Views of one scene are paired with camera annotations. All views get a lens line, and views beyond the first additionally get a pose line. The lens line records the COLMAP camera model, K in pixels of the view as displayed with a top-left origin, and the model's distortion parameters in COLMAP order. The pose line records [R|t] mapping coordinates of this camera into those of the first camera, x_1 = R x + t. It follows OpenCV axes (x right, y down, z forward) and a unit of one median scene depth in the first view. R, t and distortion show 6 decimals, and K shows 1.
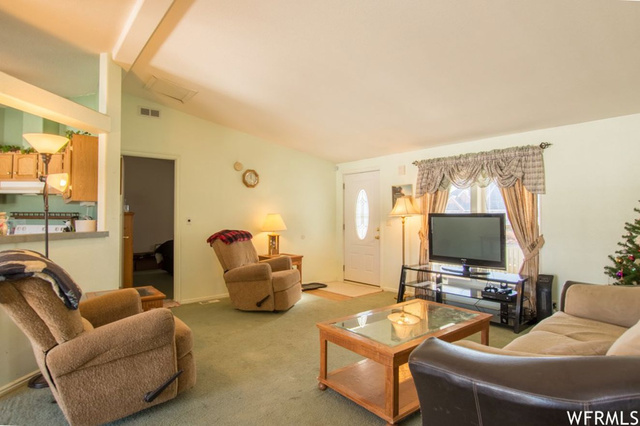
lens RADIAL K [[348.2, 0, 323.0], [0, 348.2, 207.8], [0, 0, 1]] dist [-0.020620, 0.002013]
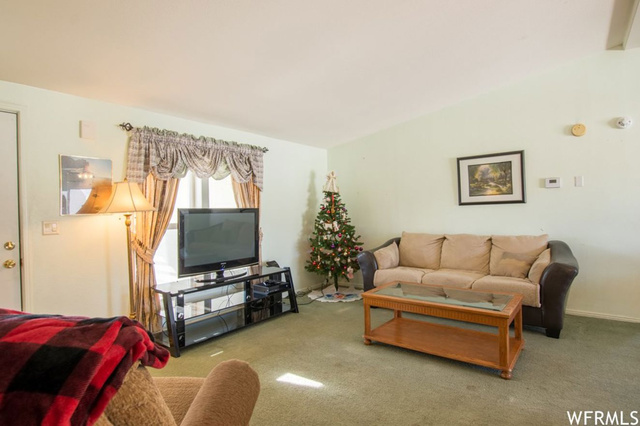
lens RADIAL K [[348.2, 0, 323.0], [0, 348.2, 207.8], [0, 0, 1]] dist [-0.020620, 0.002013]
pose [[-0.222821, 0.011626, 0.974790, -0.438676], [-0.005096, 0.999901, -0.013091, 0.021869], [-0.974846, -0.007885, -0.222740, 0.883307]]
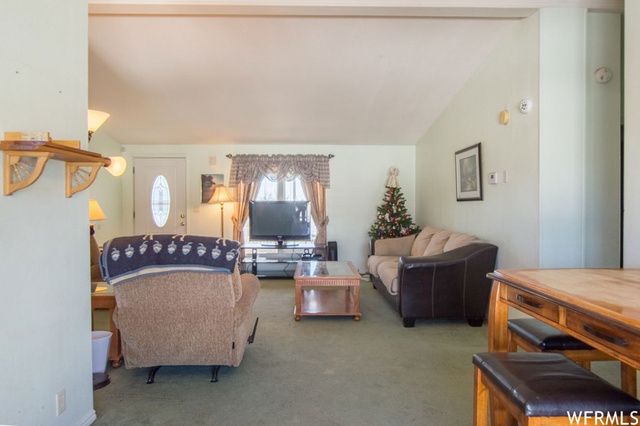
lens RADIAL K [[436.6, 0, 321.3], [0, 436.6, 215.8], [0, 0, 1]] dist [-0.004507, 0.001203]
pose [[0.633175, -0.023848, 0.773641, -0.711541], [-0.020137, 0.998679, 0.047265, -0.008675], [-0.773747, -0.045506, 0.631859, -0.147821]]
